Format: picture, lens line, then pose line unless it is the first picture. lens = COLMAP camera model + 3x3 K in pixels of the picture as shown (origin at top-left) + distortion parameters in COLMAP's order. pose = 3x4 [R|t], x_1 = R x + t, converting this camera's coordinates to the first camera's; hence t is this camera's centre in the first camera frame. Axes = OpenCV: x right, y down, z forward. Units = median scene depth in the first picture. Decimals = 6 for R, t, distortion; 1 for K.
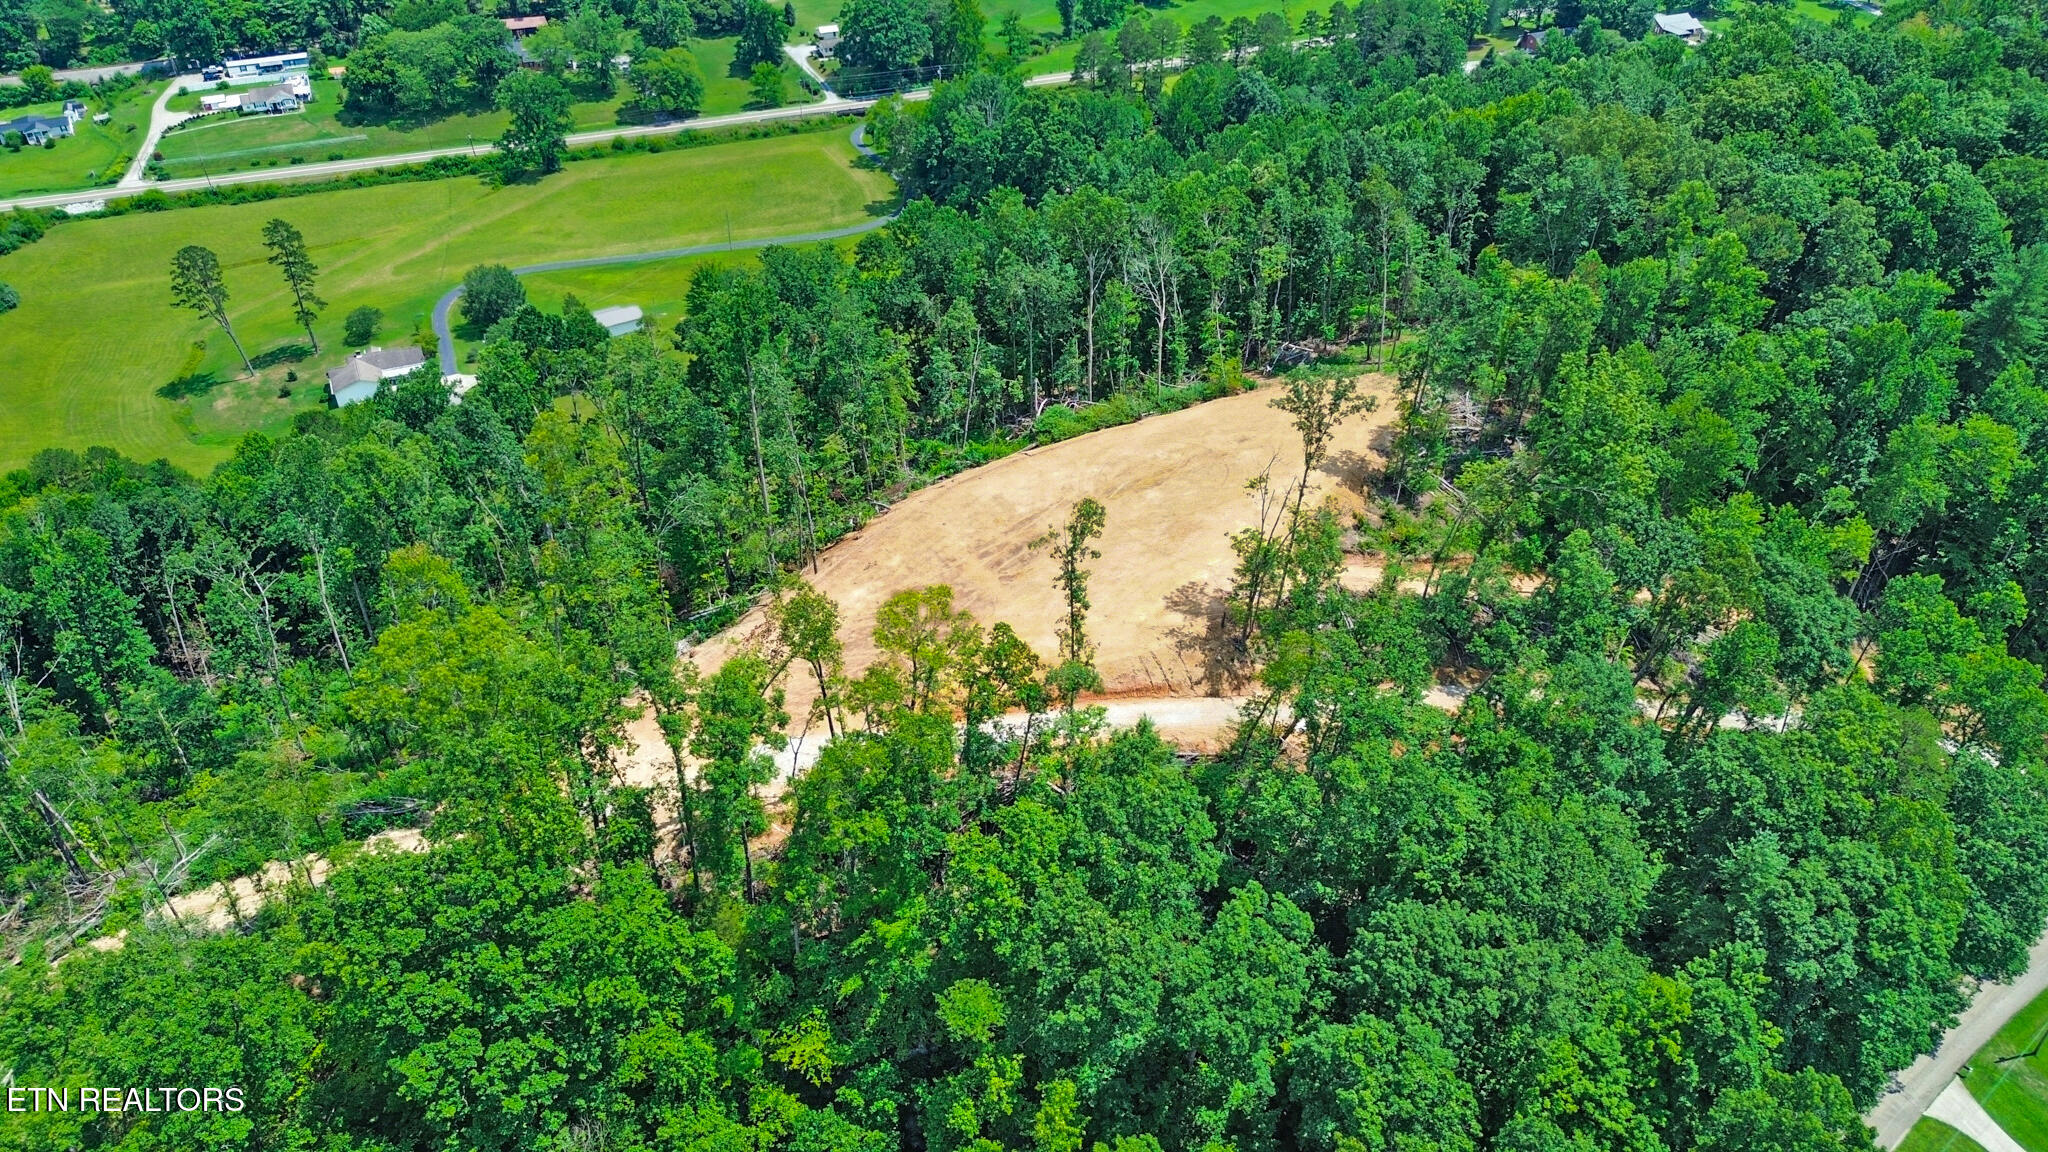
lens RADIAL K [[1433.8, 0, 1012.4], [0, 1433.8, 576.7], [0, 0, 1]] dist [0.049859, -0.043919]
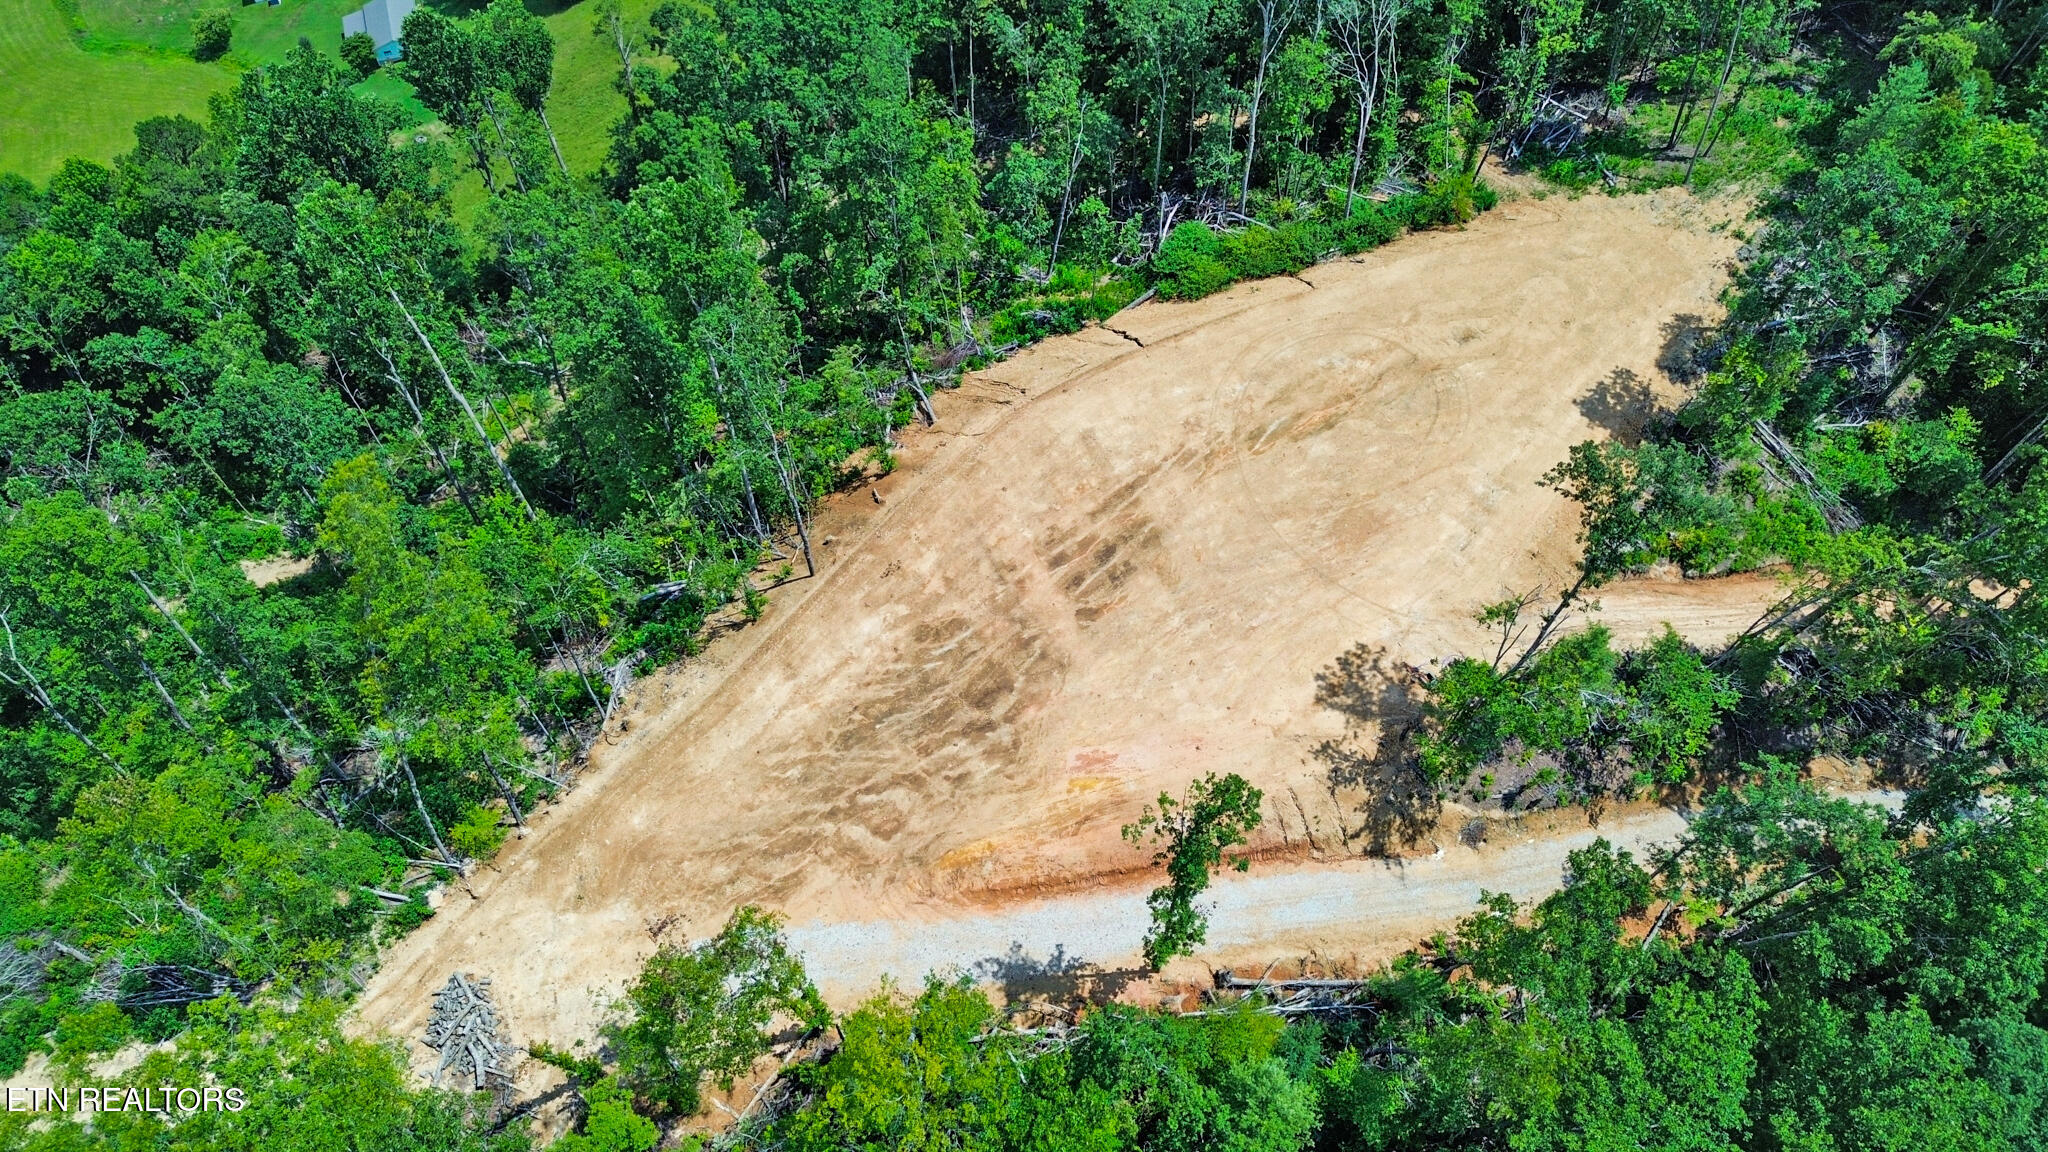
lens RADIAL K [[1433.8, 0, 1044.9], [0, 1433.8, 574.8], [0, 0, 1]] dist [0.049859, -0.043919]
pose [[0.996490, 0.070689, -0.044832, 0.004872], [-0.048872, 0.926135, 0.374014, -0.272266], [0.067959, -0.370510, 0.926339, 0.382643]]
